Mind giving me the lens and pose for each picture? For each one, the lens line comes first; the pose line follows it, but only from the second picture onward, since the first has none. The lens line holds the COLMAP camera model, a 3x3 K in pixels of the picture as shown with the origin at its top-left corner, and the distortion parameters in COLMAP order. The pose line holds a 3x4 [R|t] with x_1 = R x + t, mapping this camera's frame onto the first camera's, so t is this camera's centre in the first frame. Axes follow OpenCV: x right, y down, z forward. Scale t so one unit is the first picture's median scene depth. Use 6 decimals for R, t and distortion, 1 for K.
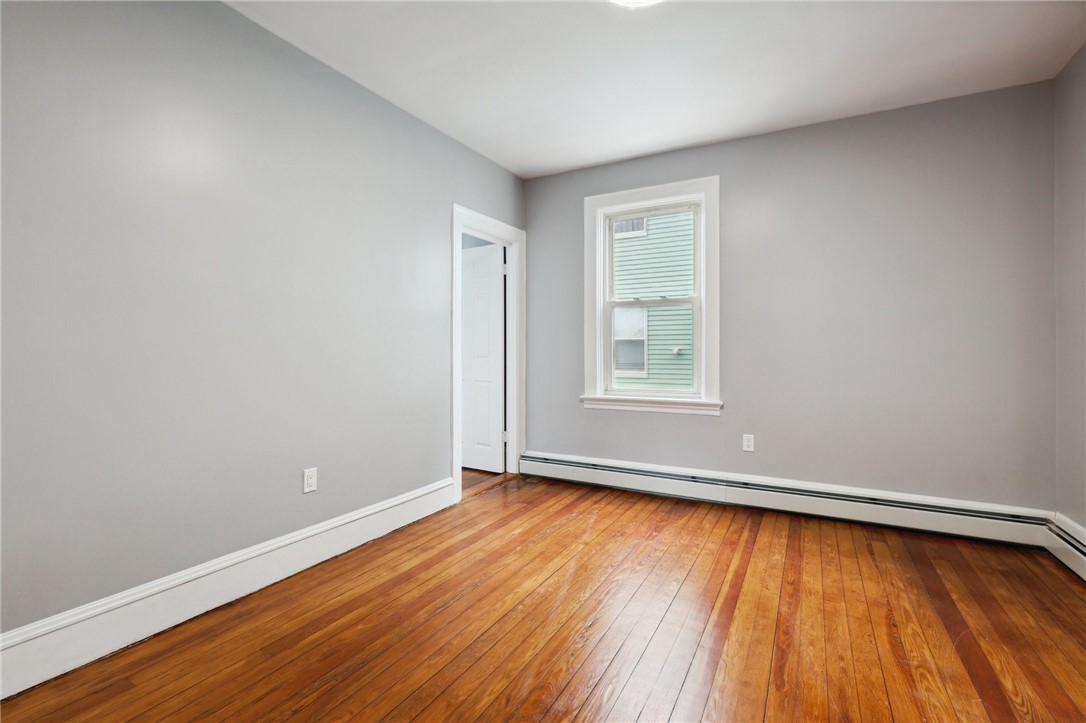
lens RADIAL K [[479.1, 0, 562.2], [0, 479.1, 336.0], [0, 0, 1]] dist [0.010821, 0.001224]
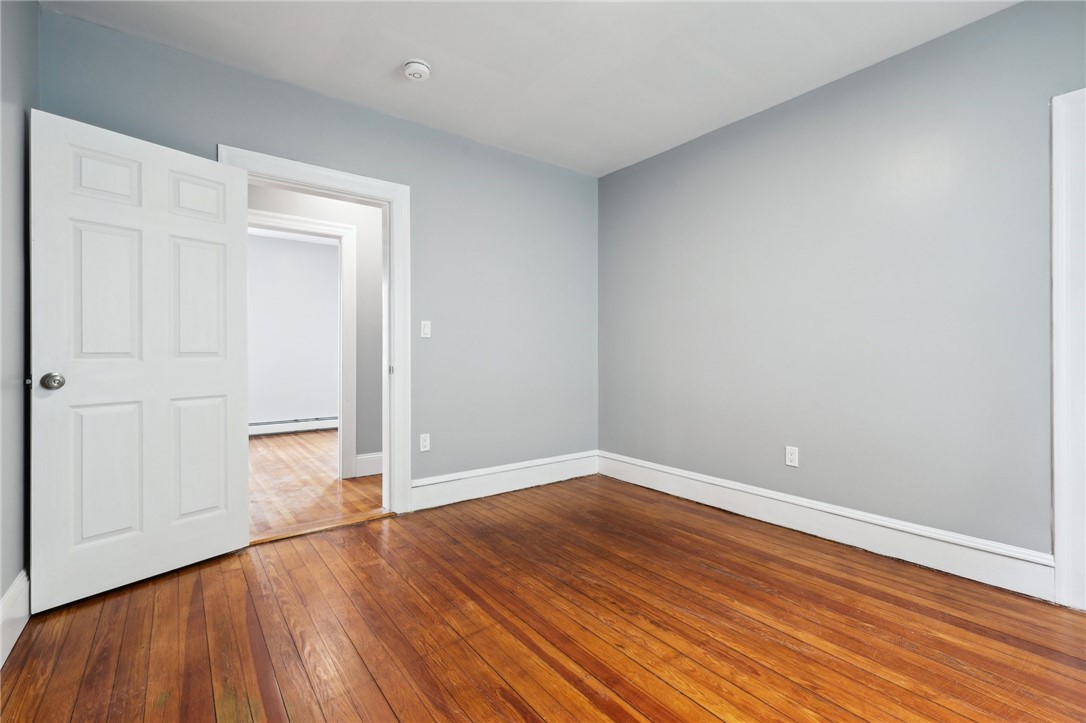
lens RADIAL K [[479.1, 0, 540.7], [0, 479.1, 353.0], [0, 0, 1]] dist [0.010821, 0.001224]
pose [[-0.415918, 0.003032, -0.909397, 0.825690], [0.032734, 0.999396, -0.011639, 0.037290], [0.908813, -0.034609, -0.415767, 0.951366]]
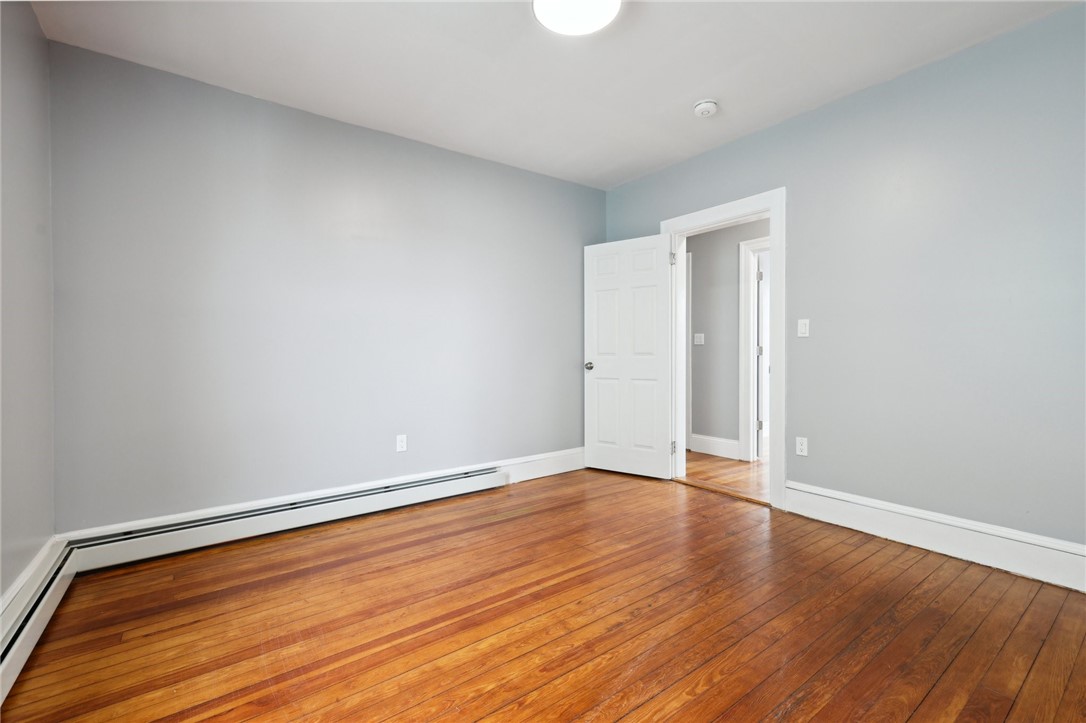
lens RADIAL K [[479.1, 0, 554.7], [0, 479.1, 360.6], [0, 0, 1]] dist [0.010821, 0.001224]
pose [[-0.905202, -0.001891, 0.424977, -0.188951], [-0.009735, 0.999820, -0.016286, 0.057770], [-0.424869, -0.018879, -0.905058, 1.533924]]
